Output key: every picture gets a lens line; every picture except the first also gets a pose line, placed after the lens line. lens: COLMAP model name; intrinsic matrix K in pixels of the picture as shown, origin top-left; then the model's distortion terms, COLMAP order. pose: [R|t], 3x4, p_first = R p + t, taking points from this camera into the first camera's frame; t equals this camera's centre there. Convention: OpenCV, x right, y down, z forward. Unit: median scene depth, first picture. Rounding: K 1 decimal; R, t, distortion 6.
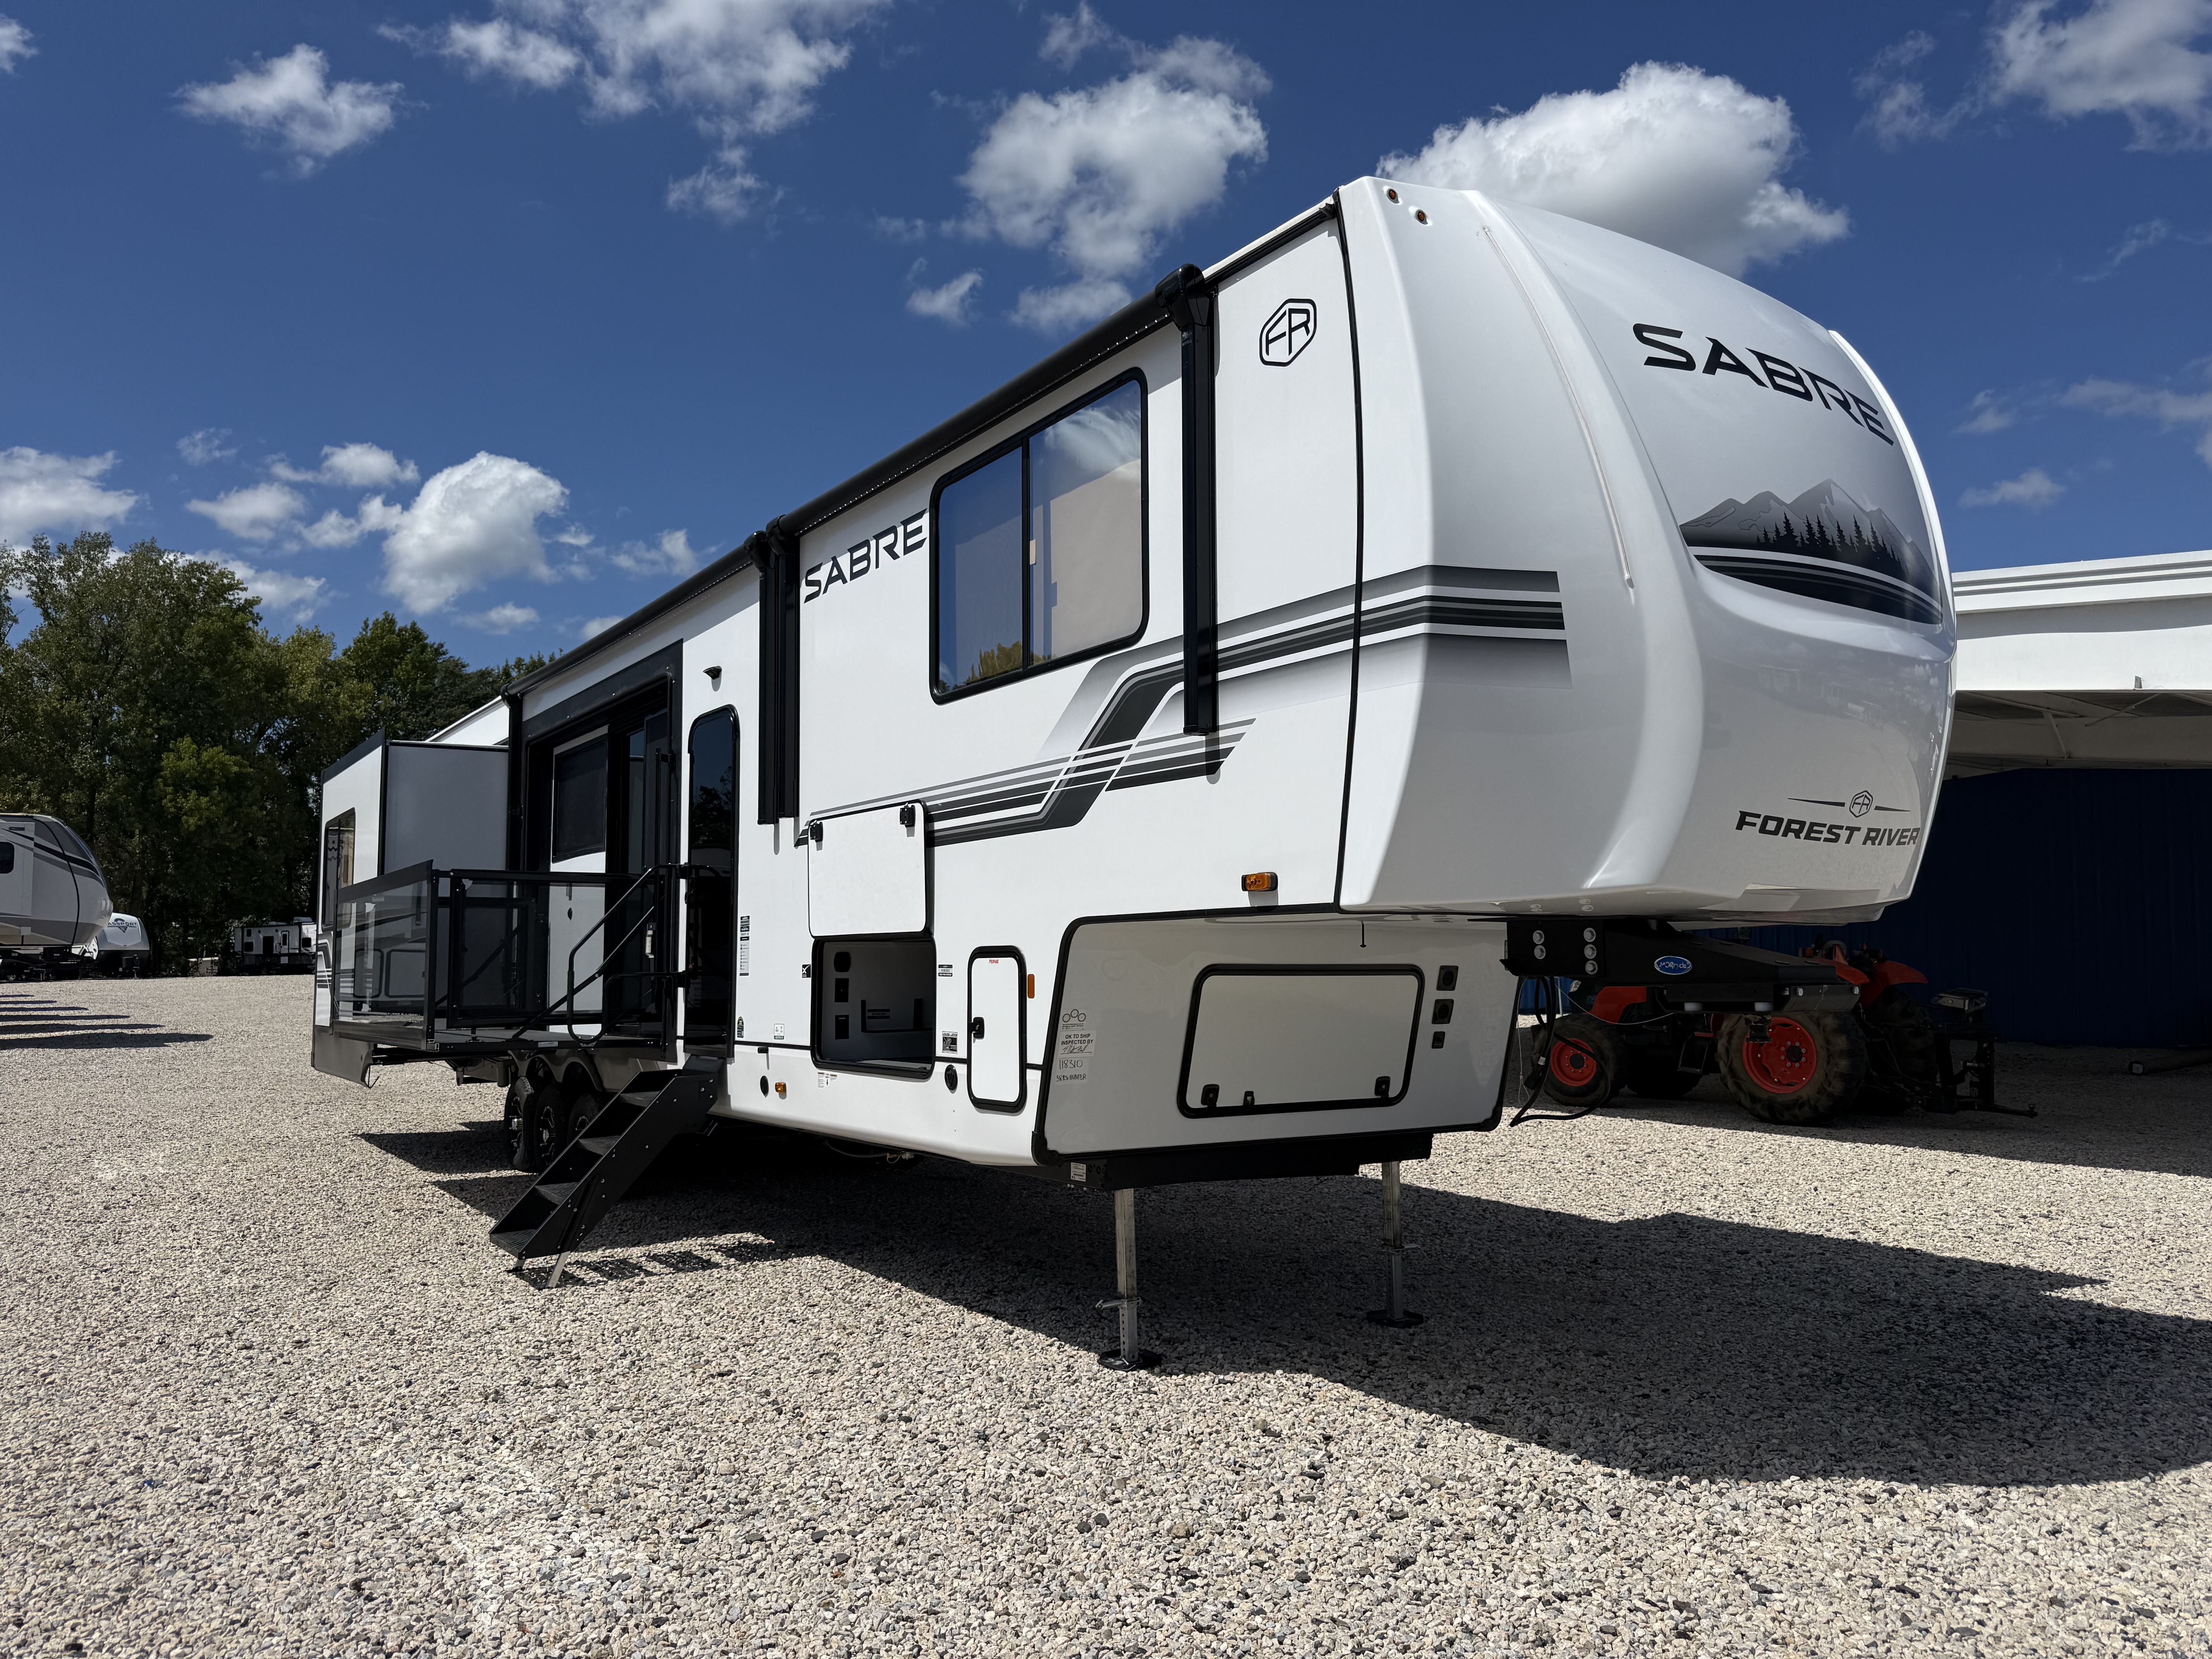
lens RADIAL K [[1580.3, 0, 1100.2], [0, 1580.3, 807.6], [0, 0, 1]] dist [0.079174, -0.125293]
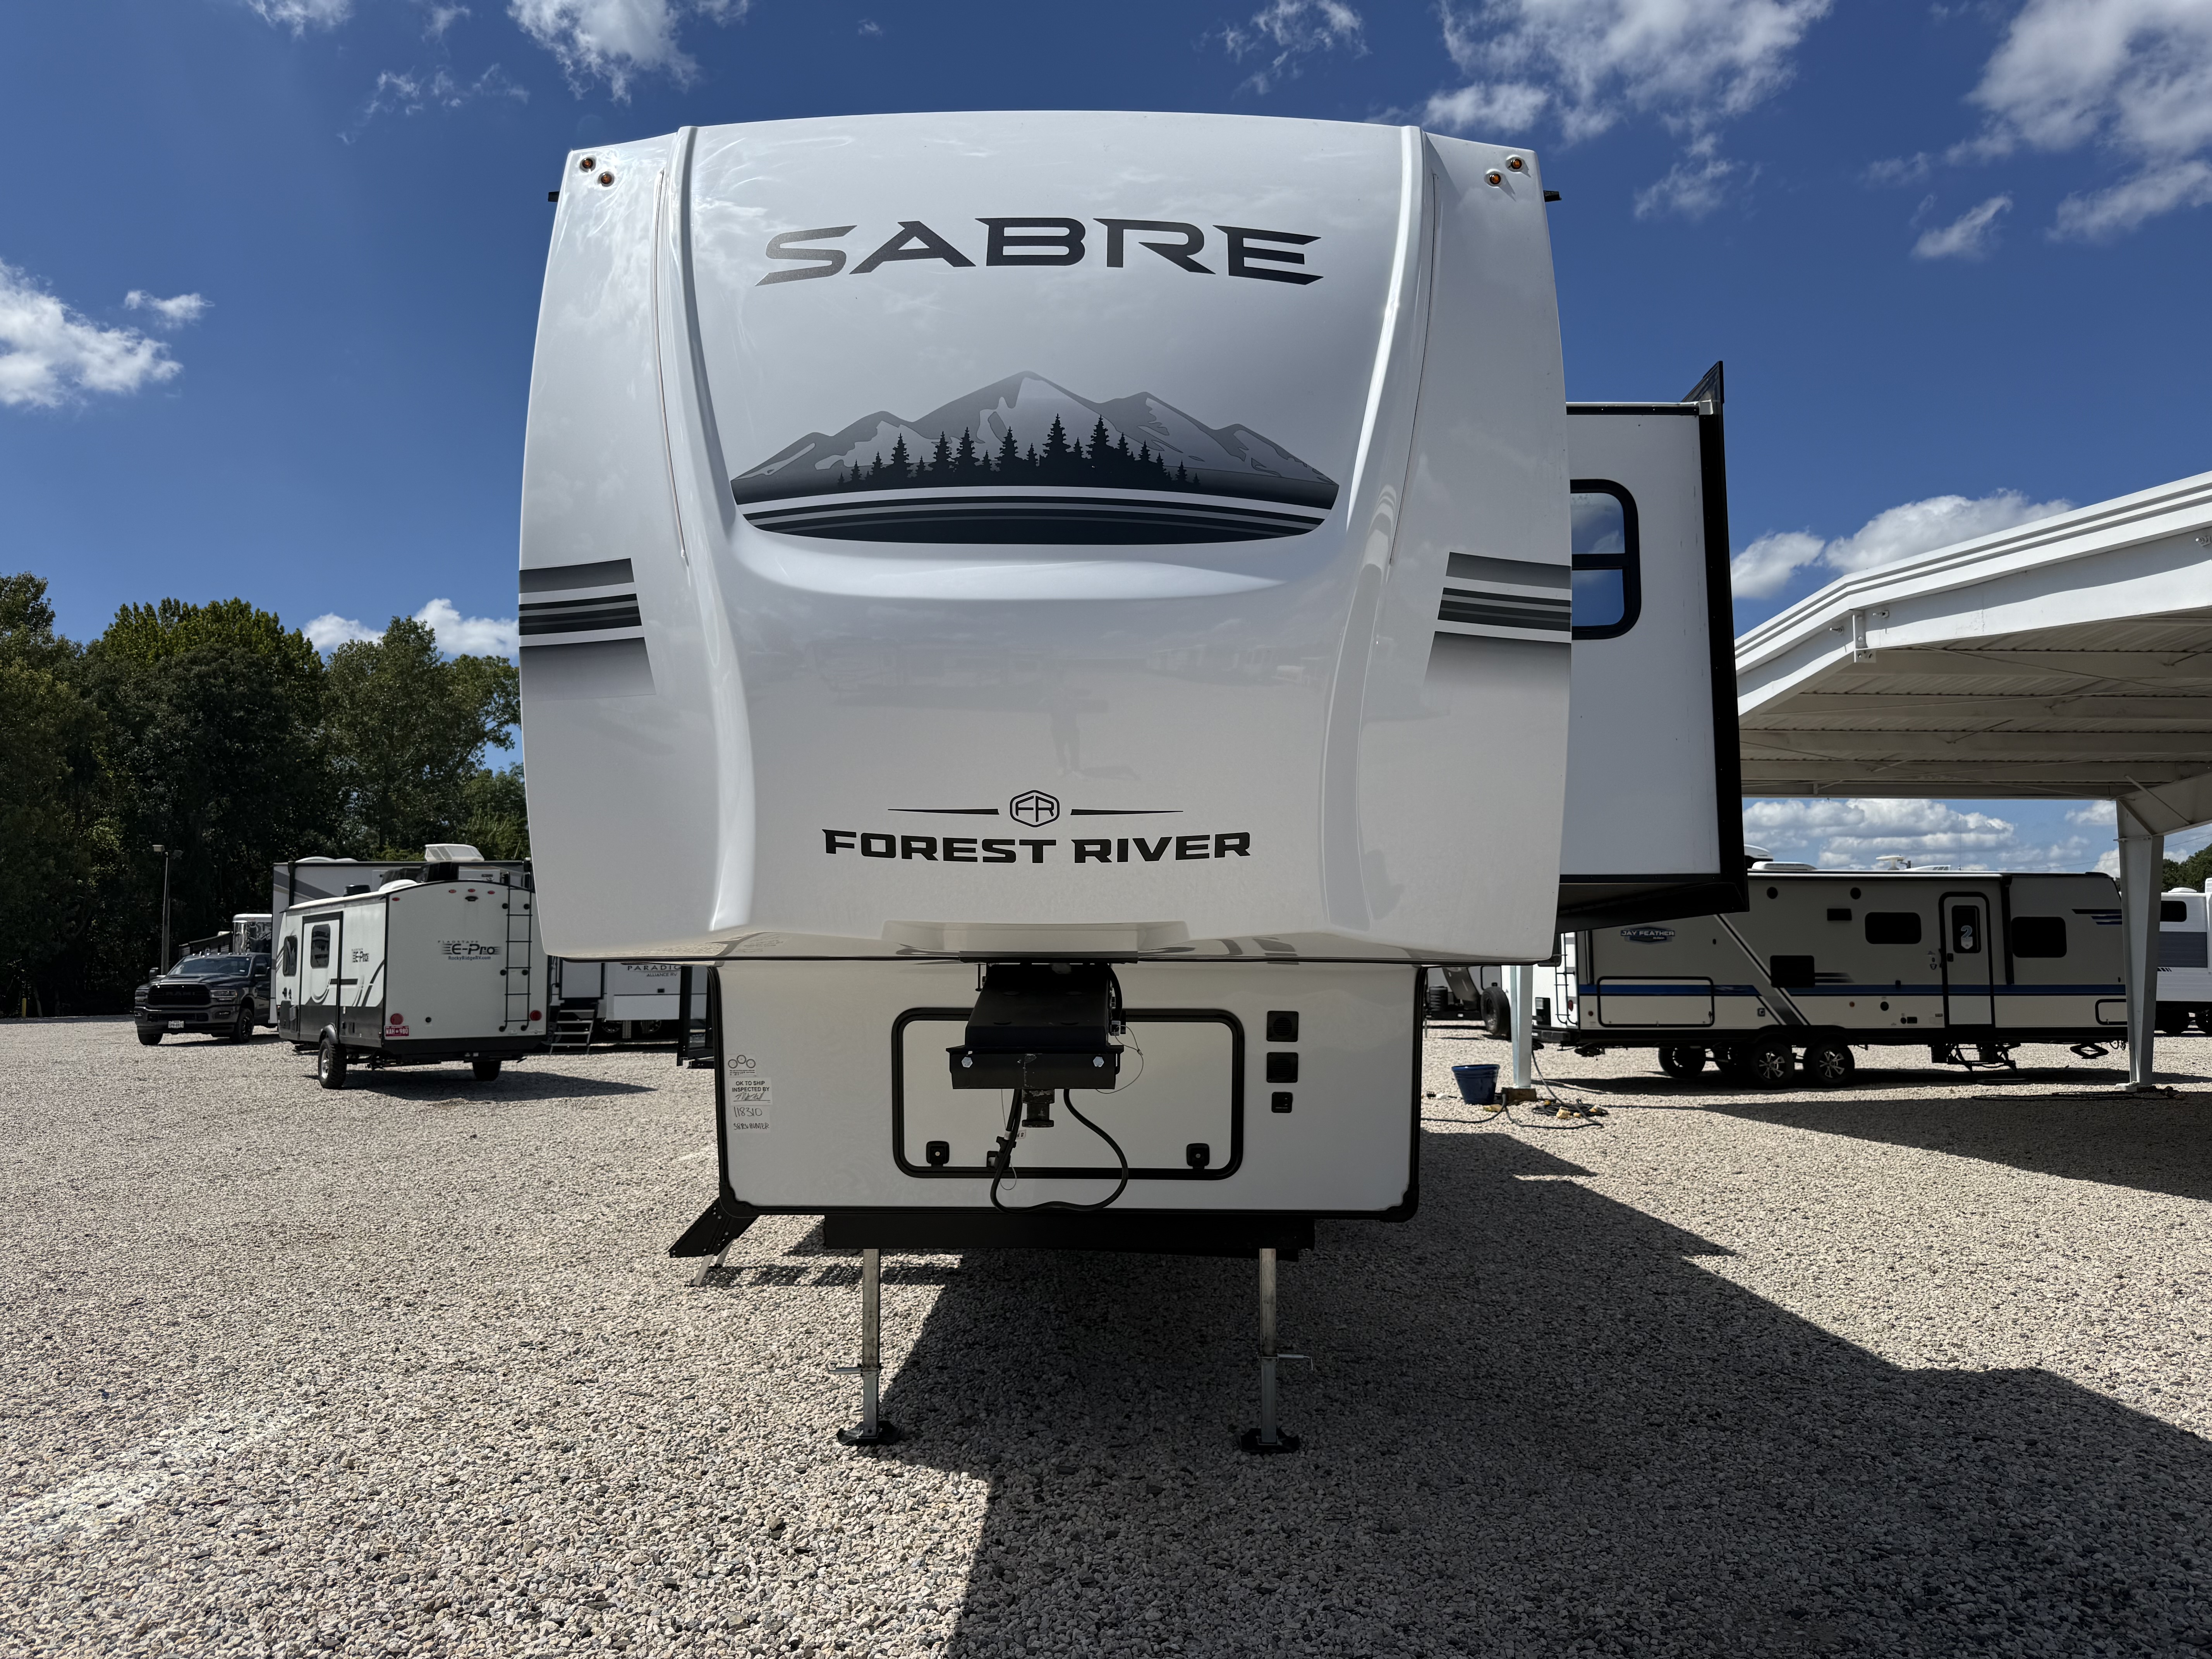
lens RADIAL K [[1566.5, 0, 1106.0], [0, 1566.5, 829.5], [0, 0, 1]] dist [0.076987, -0.089503]
pose [[0.820448, -0.050071, -0.569524, 0.133490], [0.050280, 0.998617, -0.015364, 0.002918], [0.569506, -0.016030, 0.821831, 0.062571]]
